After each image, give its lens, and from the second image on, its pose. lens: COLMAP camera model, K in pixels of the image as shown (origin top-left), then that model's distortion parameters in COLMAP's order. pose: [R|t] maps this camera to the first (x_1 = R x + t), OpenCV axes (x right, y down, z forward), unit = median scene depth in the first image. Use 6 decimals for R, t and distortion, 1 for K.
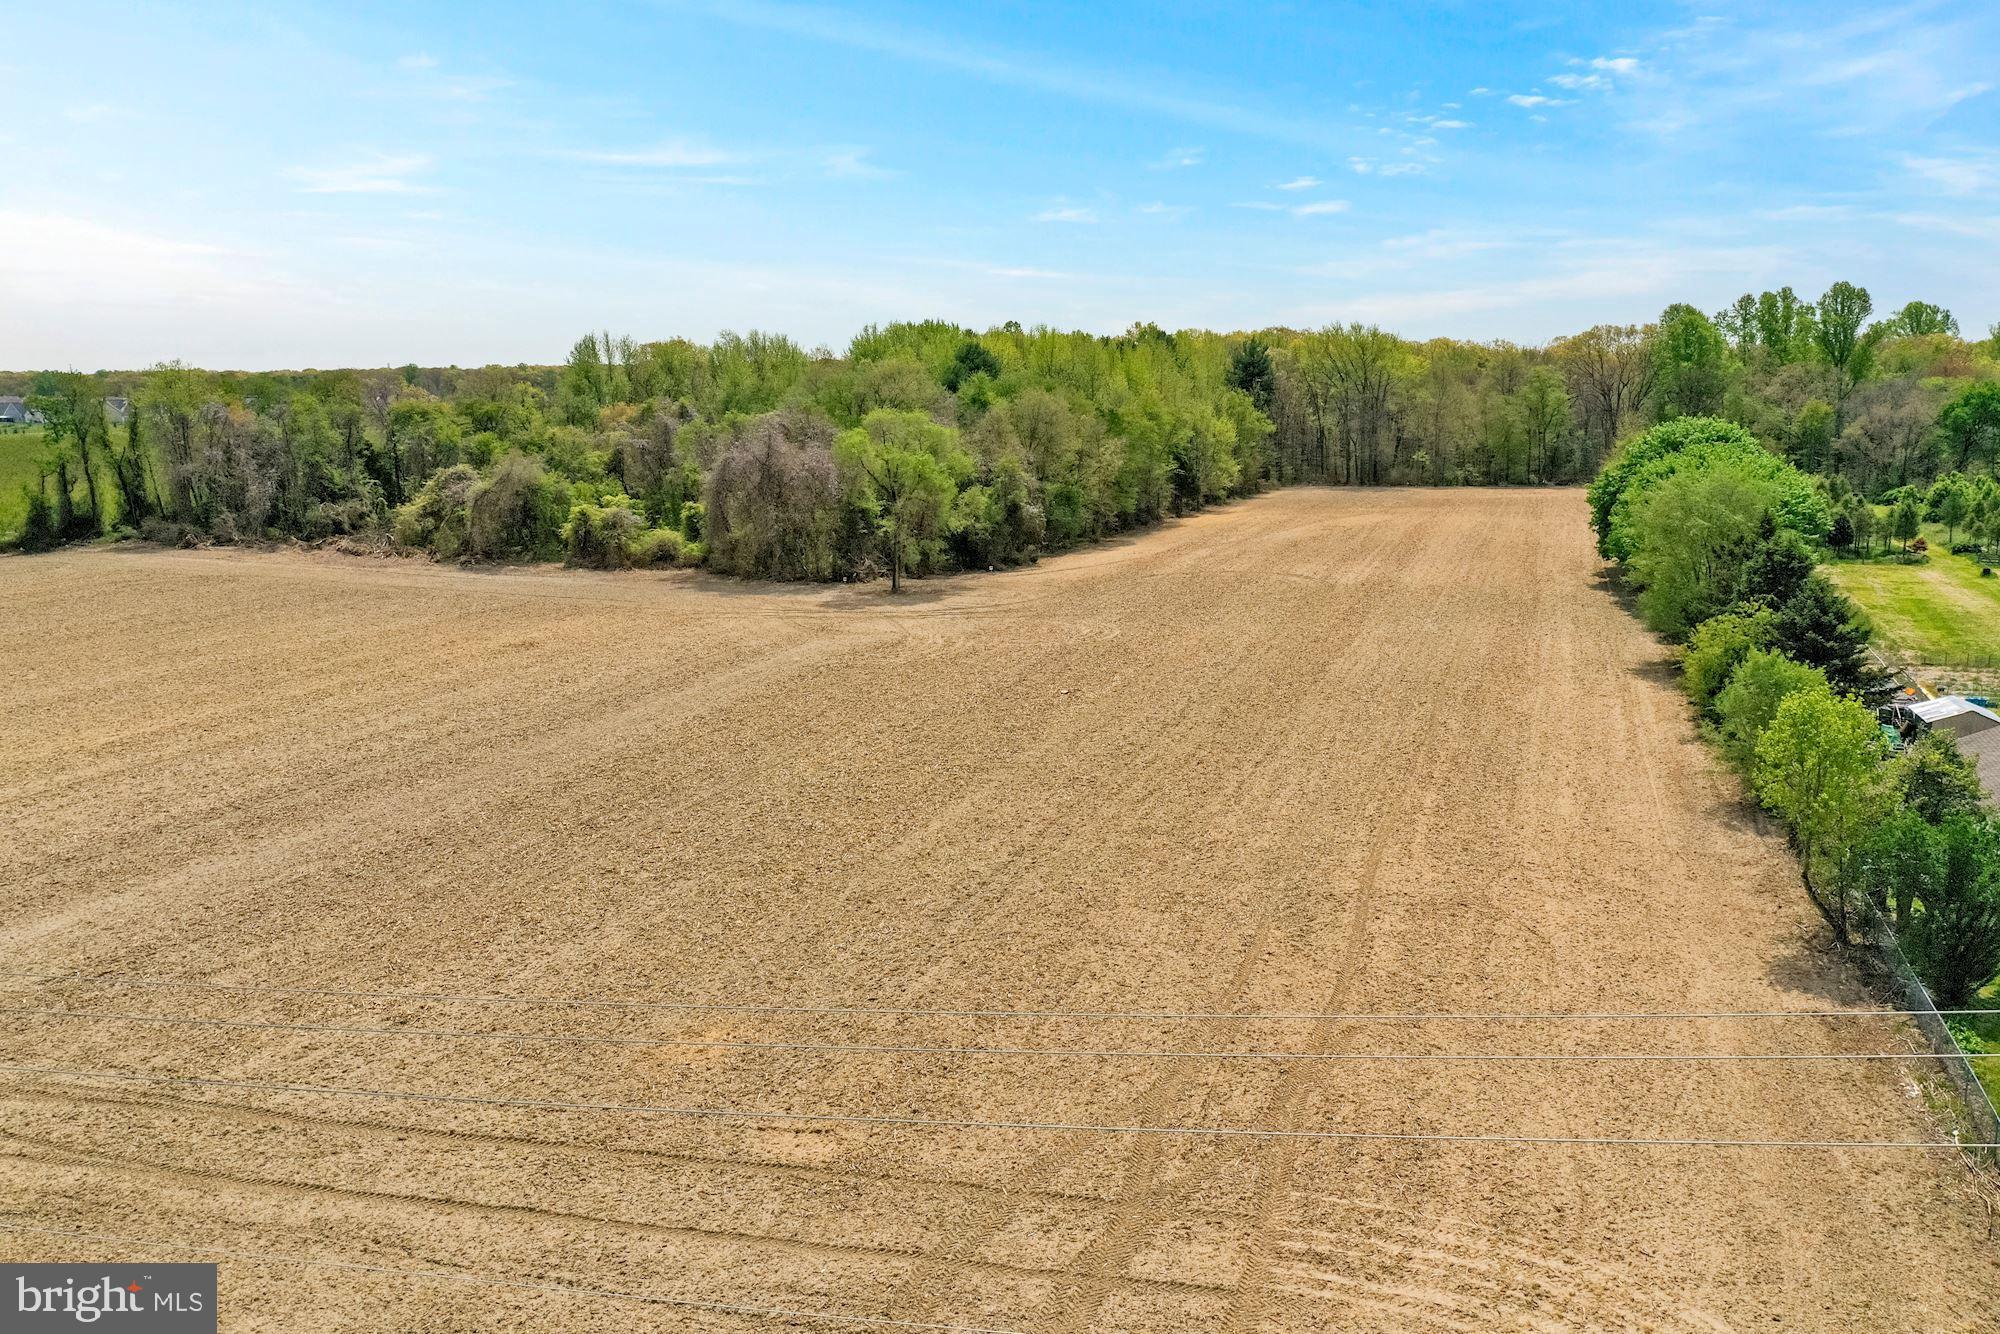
lens RADIAL K [[1577.1, 0, 1000.0], [0, 1577.1, 667.0], [0, 0, 1]] dist [0.005080, -0.005539]
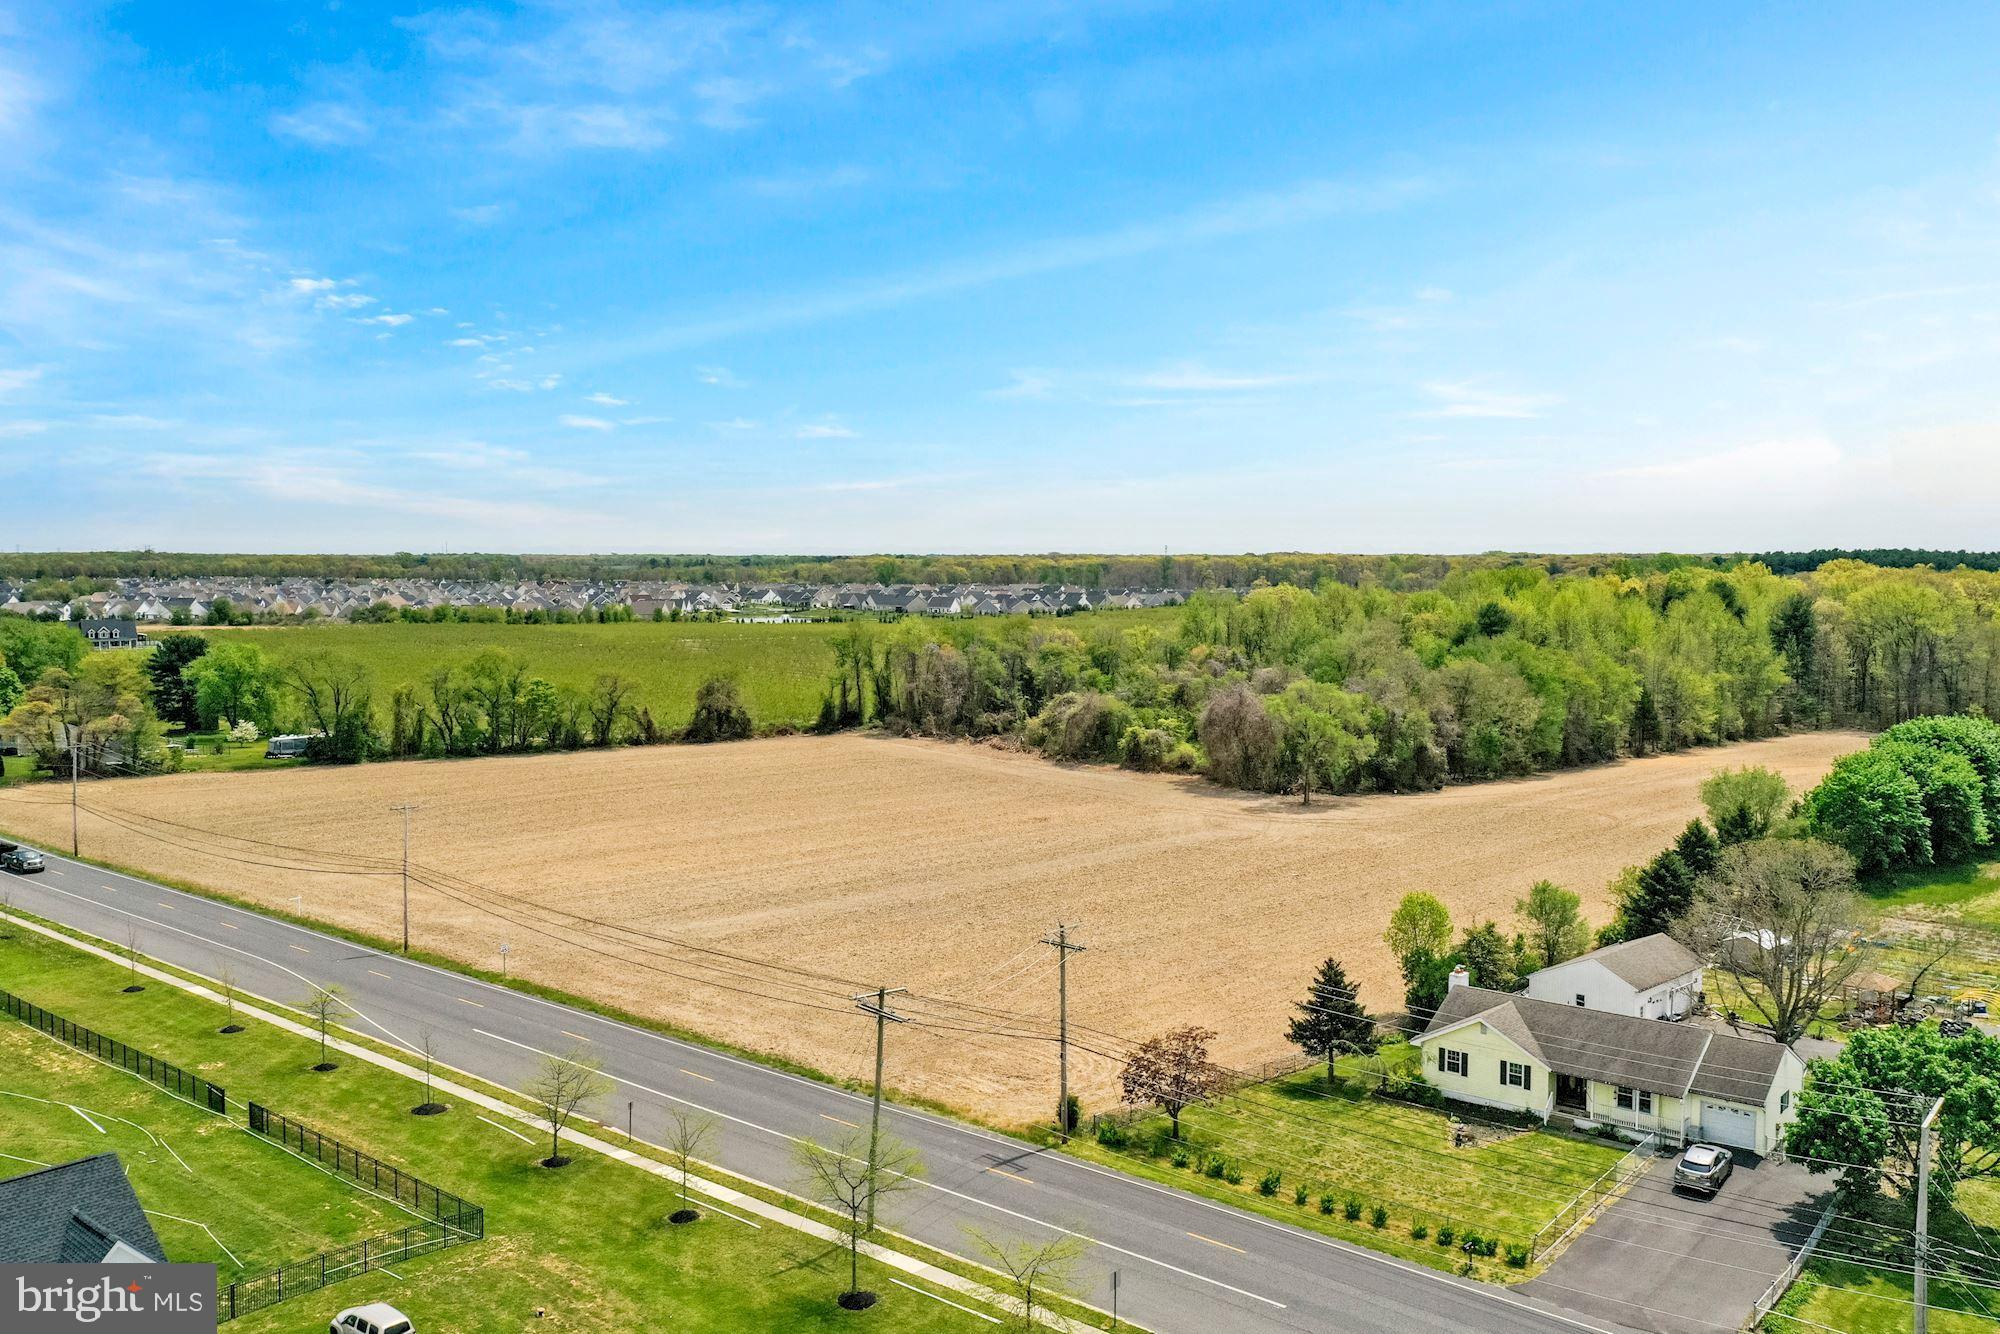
lens RADIAL K [[1625.5, 0, 1000.0], [0, 1625.5, 667.0], [0, 0, 1]] dist [0.011811, 0.003304]
pose [[0.888820, 0.042628, -0.456270, 0.221712], [-0.092415, 0.991881, -0.087357, -0.009596], [0.448842, 0.119811, 0.885543, -0.288471]]
